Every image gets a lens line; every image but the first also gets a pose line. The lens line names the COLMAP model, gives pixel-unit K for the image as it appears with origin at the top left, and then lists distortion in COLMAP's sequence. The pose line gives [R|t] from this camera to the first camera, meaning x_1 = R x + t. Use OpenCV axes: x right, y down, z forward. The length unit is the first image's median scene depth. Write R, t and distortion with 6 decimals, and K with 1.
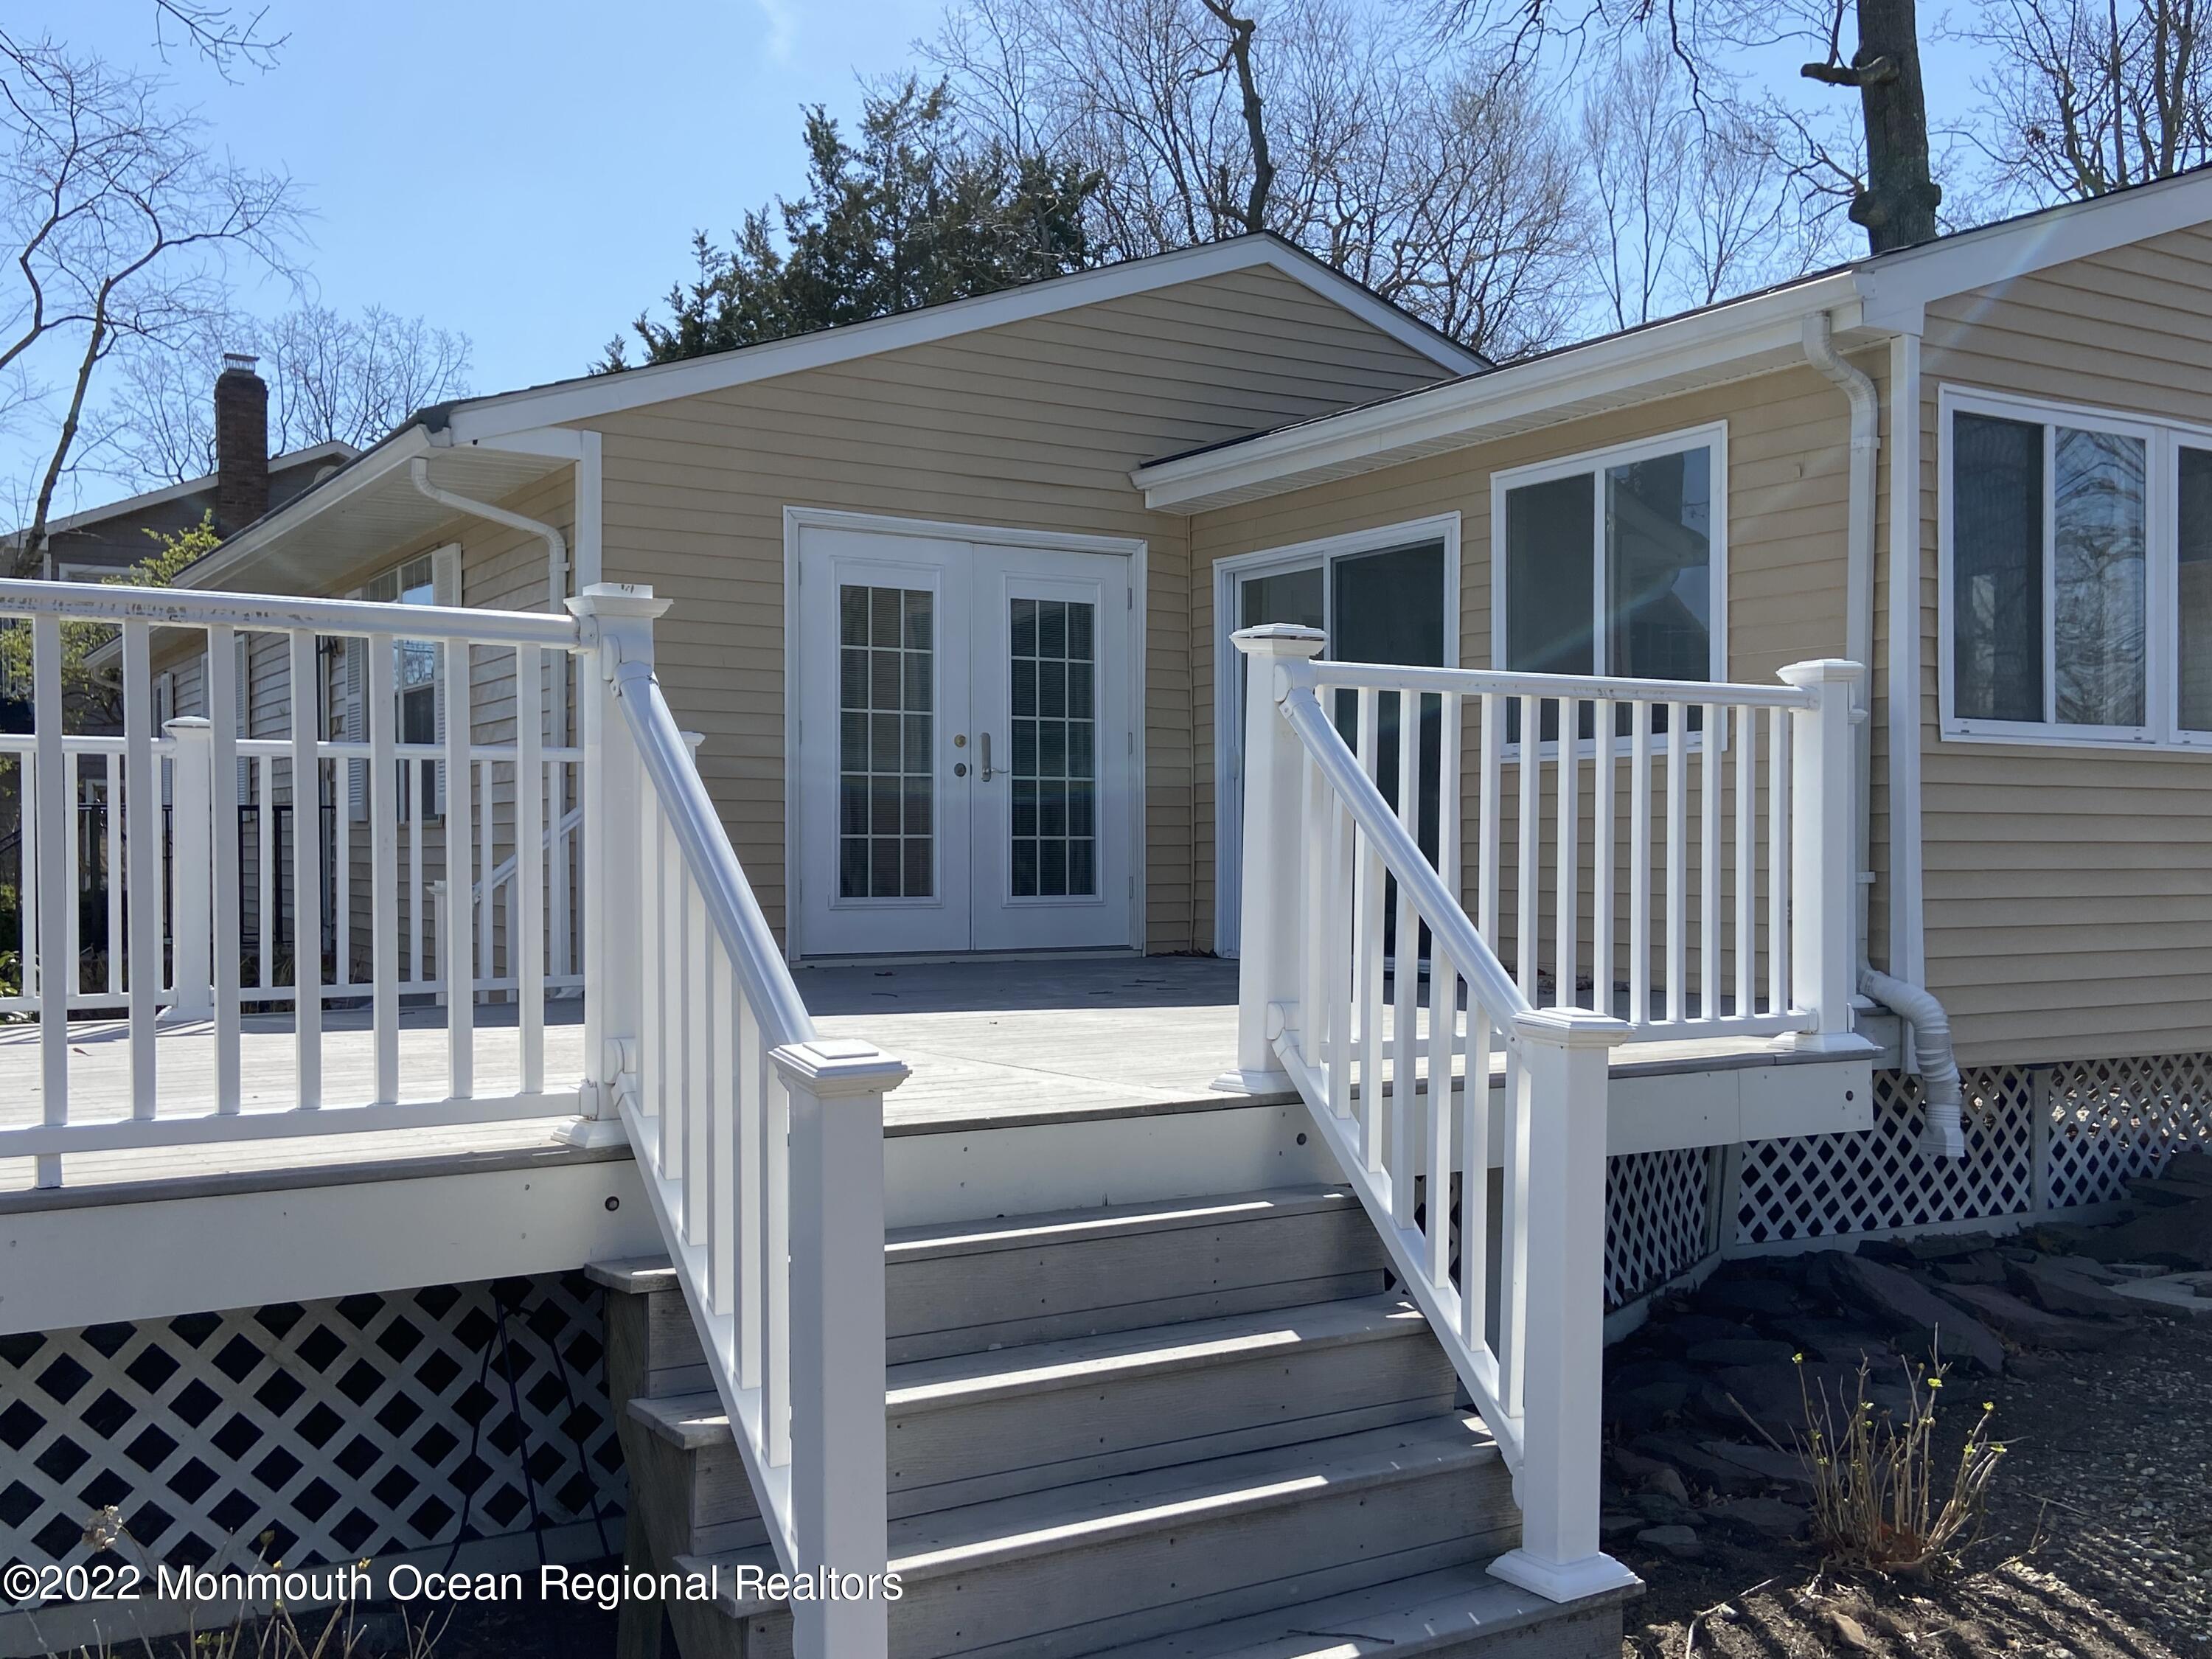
lens RADIAL K [[2128.4, 0, 1108.9], [0, 2128.4, 884.8], [0, 0, 1]] dist [0.103270, -0.108701]
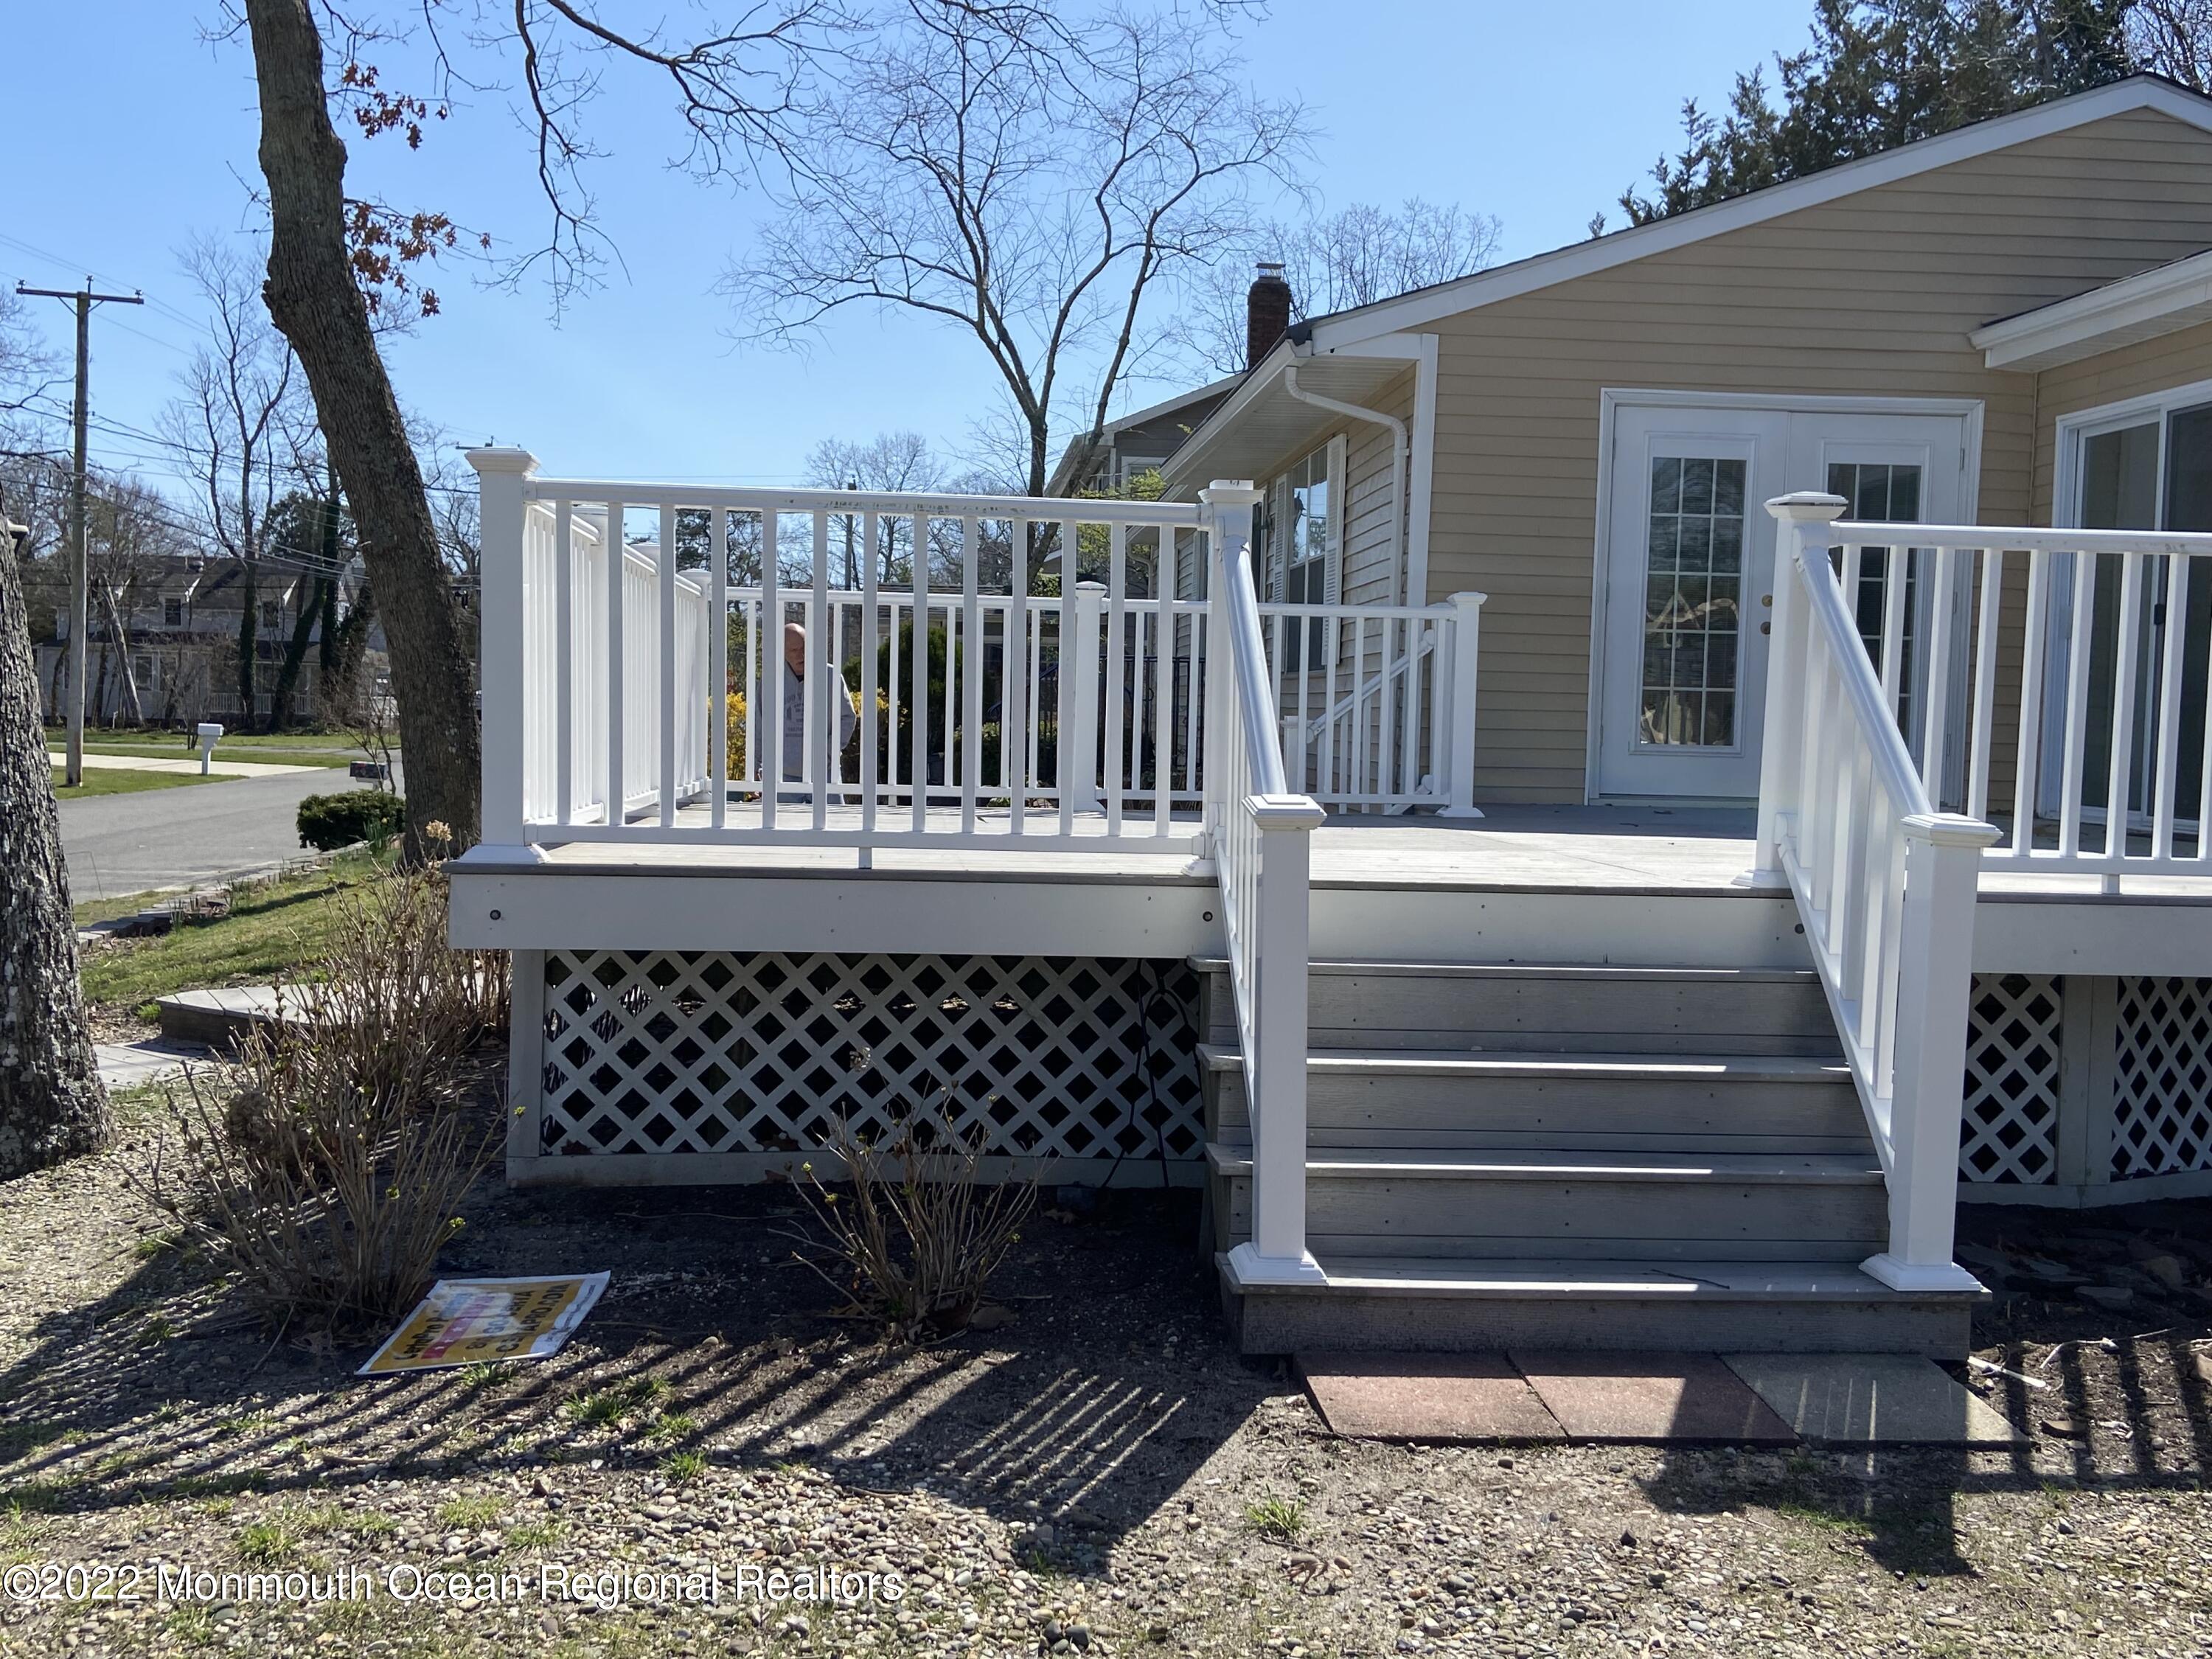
lens RADIAL K [[2128.4, 0, 1108.9], [0, 2128.4, 884.8], [0, 0, 1]] dist [0.103270, -0.108701]
pose [[0.886872, 0.062807, -0.457725, 0.132970], [-0.035173, 0.997020, 0.068657, 0.011669], [0.460674, -0.044790, 0.886439, -0.109326]]
